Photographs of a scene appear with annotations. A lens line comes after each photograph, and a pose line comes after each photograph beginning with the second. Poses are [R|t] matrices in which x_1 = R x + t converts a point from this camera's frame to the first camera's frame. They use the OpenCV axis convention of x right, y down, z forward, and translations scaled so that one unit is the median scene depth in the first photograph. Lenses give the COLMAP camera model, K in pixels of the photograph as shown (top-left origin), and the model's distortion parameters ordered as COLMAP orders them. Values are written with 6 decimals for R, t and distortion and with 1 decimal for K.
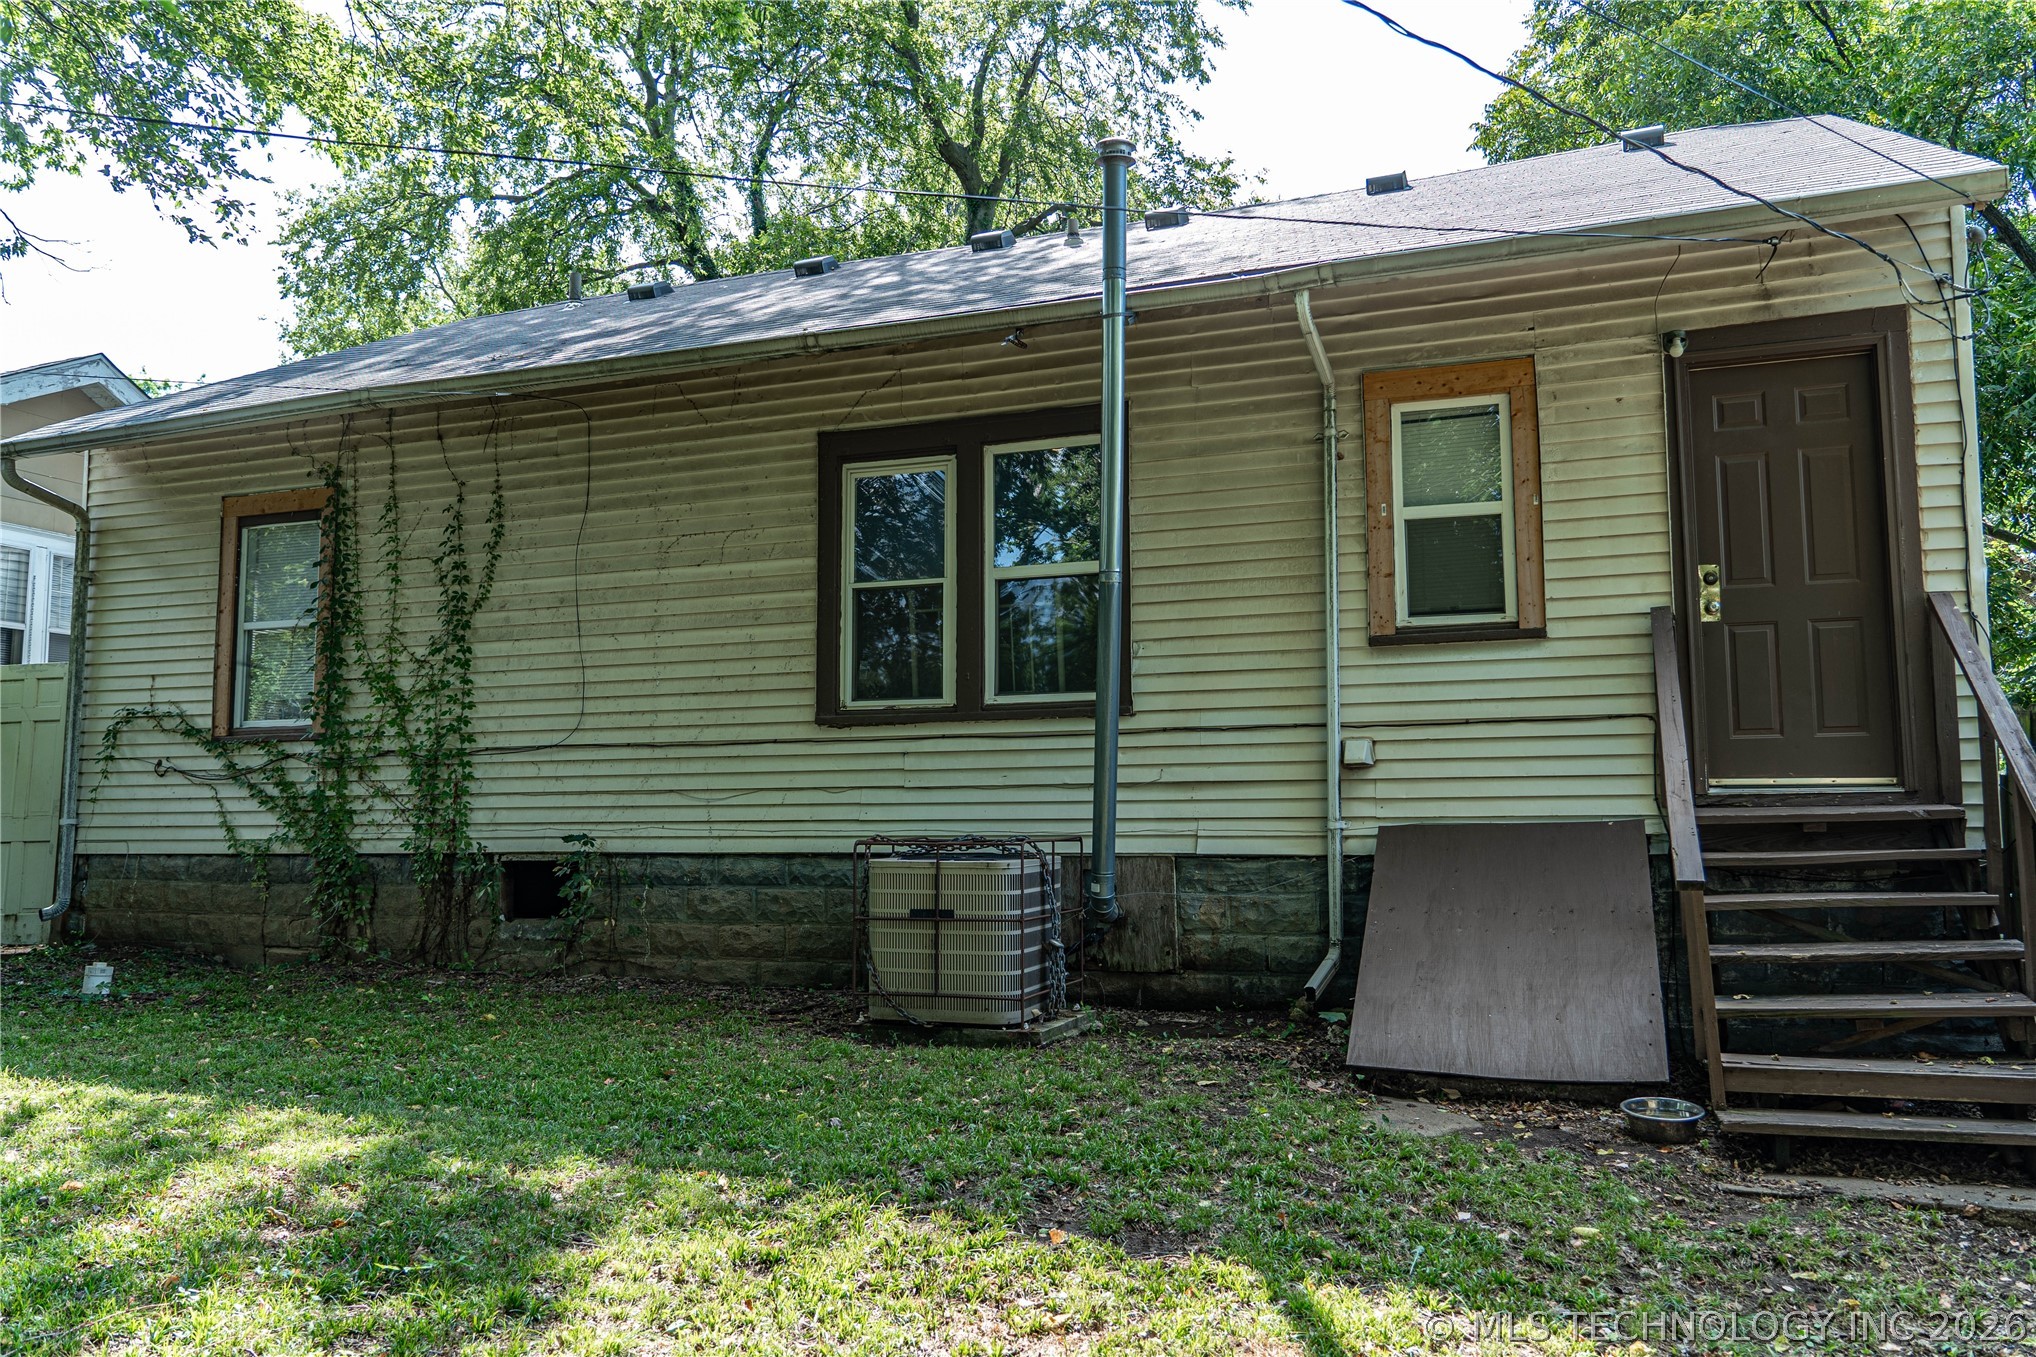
lens RADIAL K [[1539.3, 0, 1030.3], [0, 1539.3, 677.5], [0, 0, 1]] dist [0.005690, -0.005233]
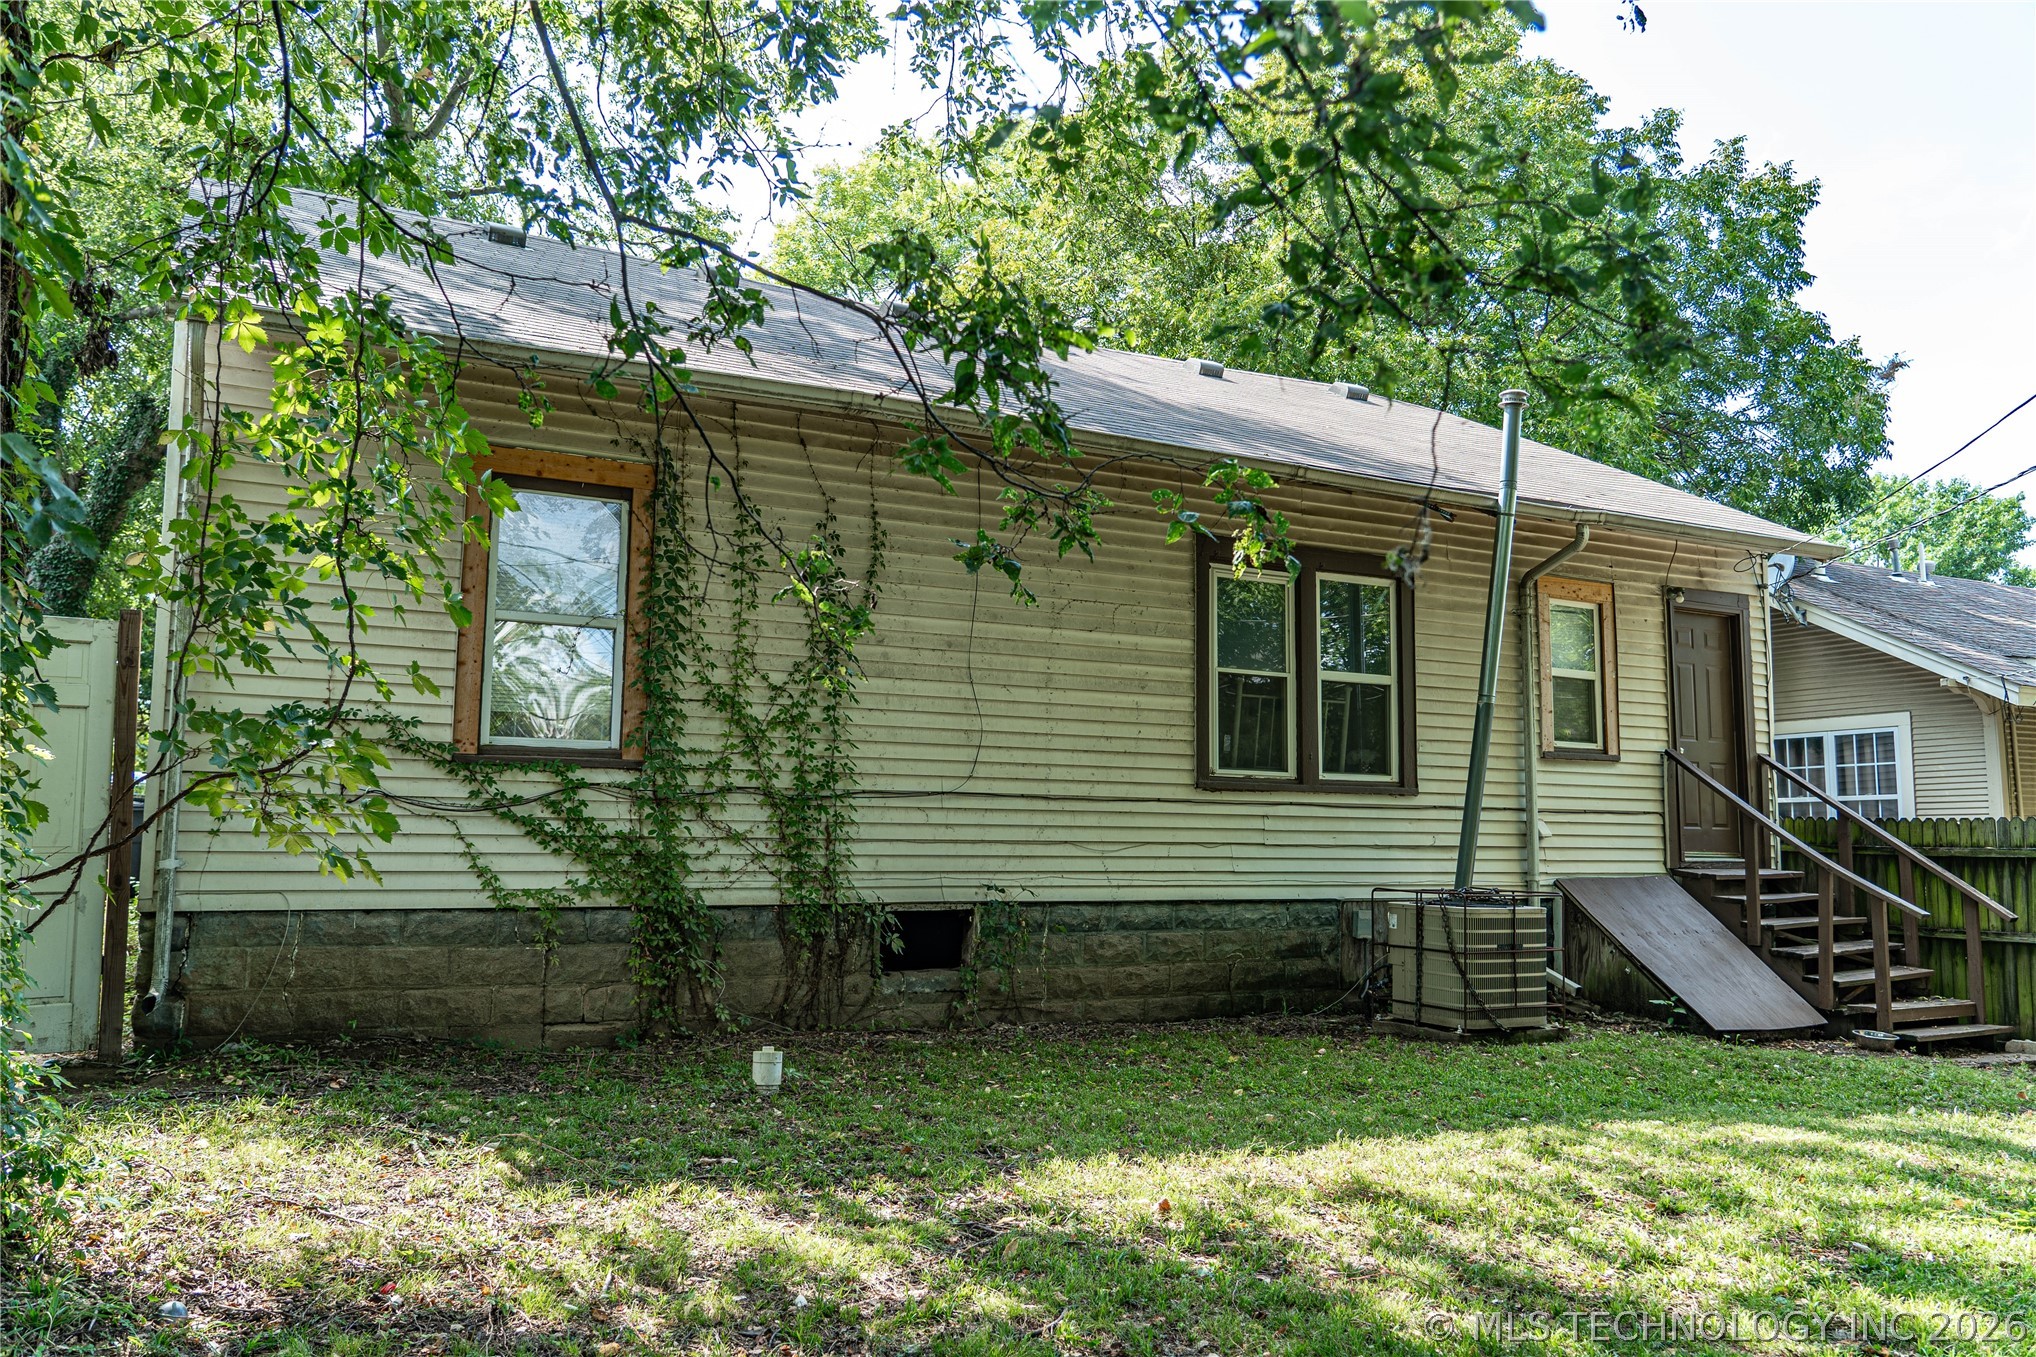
lens RADIAL K [[1539.3, 0, 1030.3], [0, 1539.3, 677.5], [0, 0, 1]] dist [0.005690, -0.005233]
pose [[0.656847, 0.094121, 0.748127, -1.026584], [-0.086528, 0.995033, -0.049214, 0.015327], [-0.749043, -0.032408, 0.661728, 0.319375]]
